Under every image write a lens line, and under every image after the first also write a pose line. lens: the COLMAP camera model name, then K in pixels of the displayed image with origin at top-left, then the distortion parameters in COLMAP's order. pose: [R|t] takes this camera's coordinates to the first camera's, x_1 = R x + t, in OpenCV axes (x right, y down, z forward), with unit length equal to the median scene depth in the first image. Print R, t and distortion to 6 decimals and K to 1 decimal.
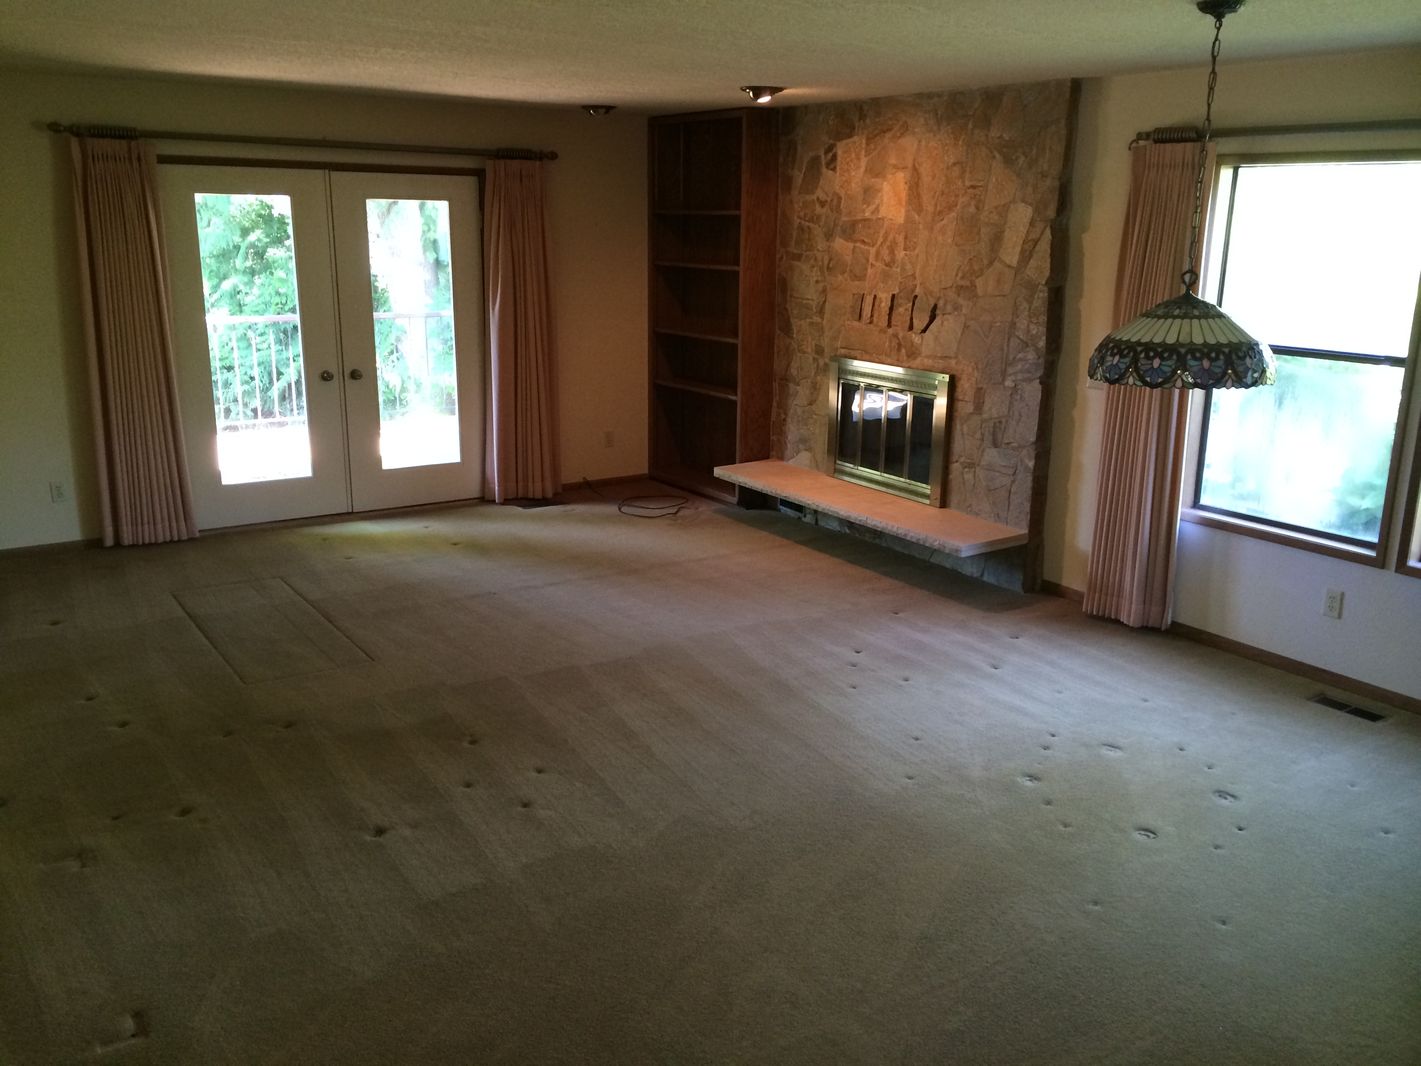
lens RADIAL K [[1224.4, 0, 710.5], [0, 1224.4, 533.0], [0, 0, 1]] dist [0.076216, -0.115500]
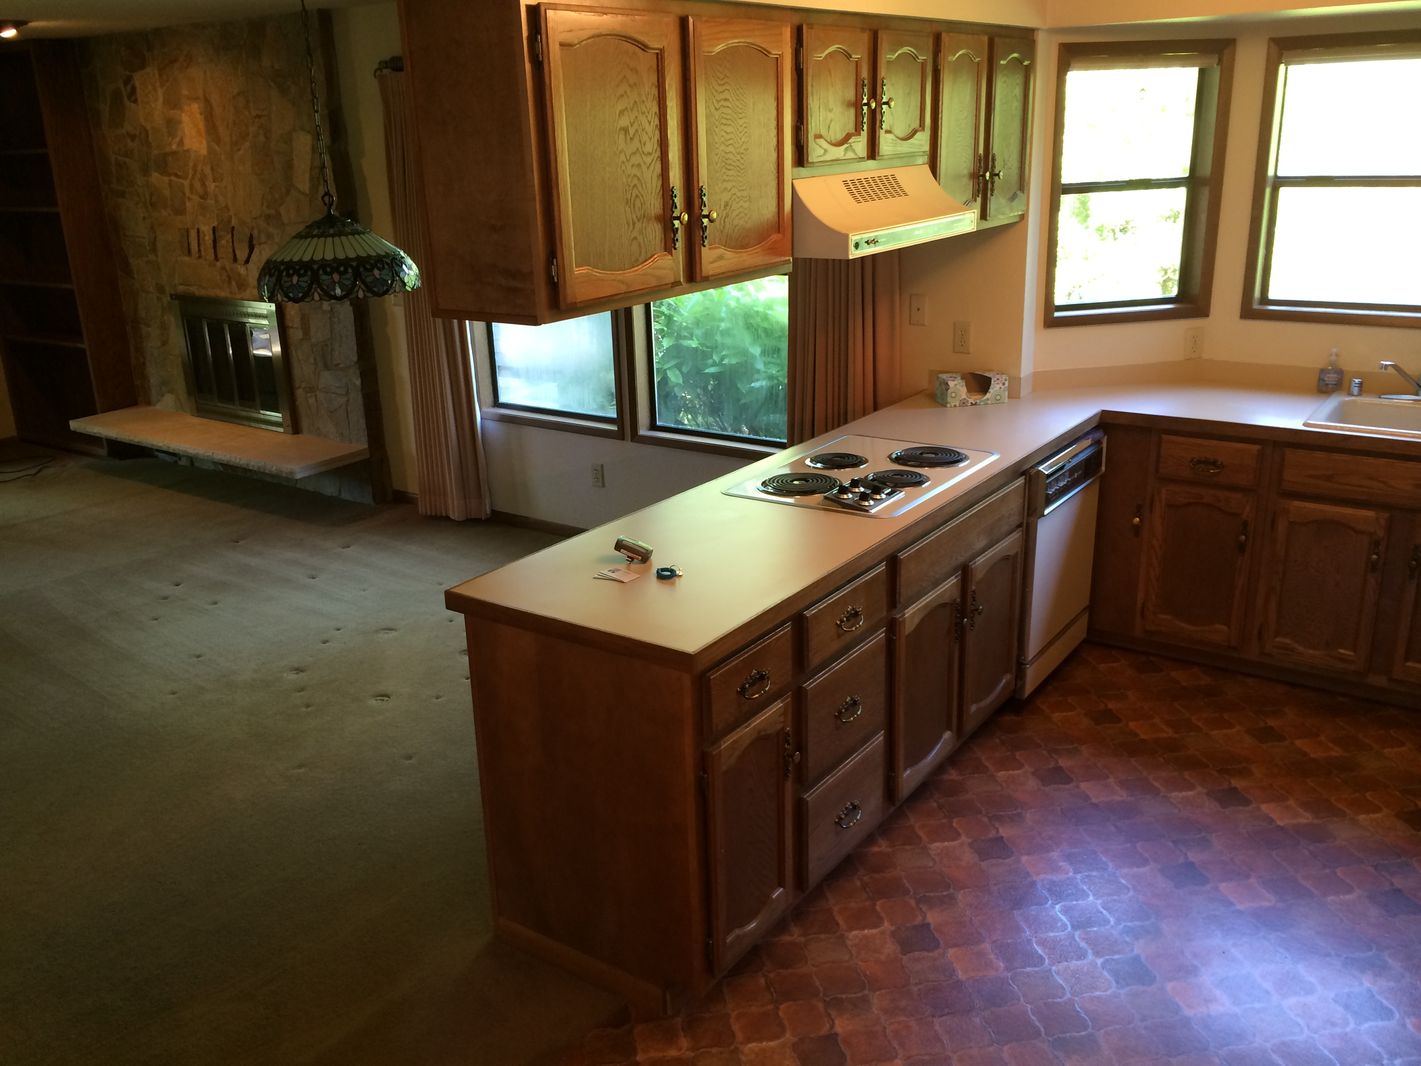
lens RADIAL K [[1224.4, 0, 710.5], [0, 1224.4, 533.0], [0, 0, 1]] dist [0.076216, -0.115500]
pose [[0.934742, -0.150013, 0.322108, 0.175036], [0.131201, 0.988165, 0.079470, 0.025850], [-0.330218, -0.032023, 0.943361, -0.094298]]
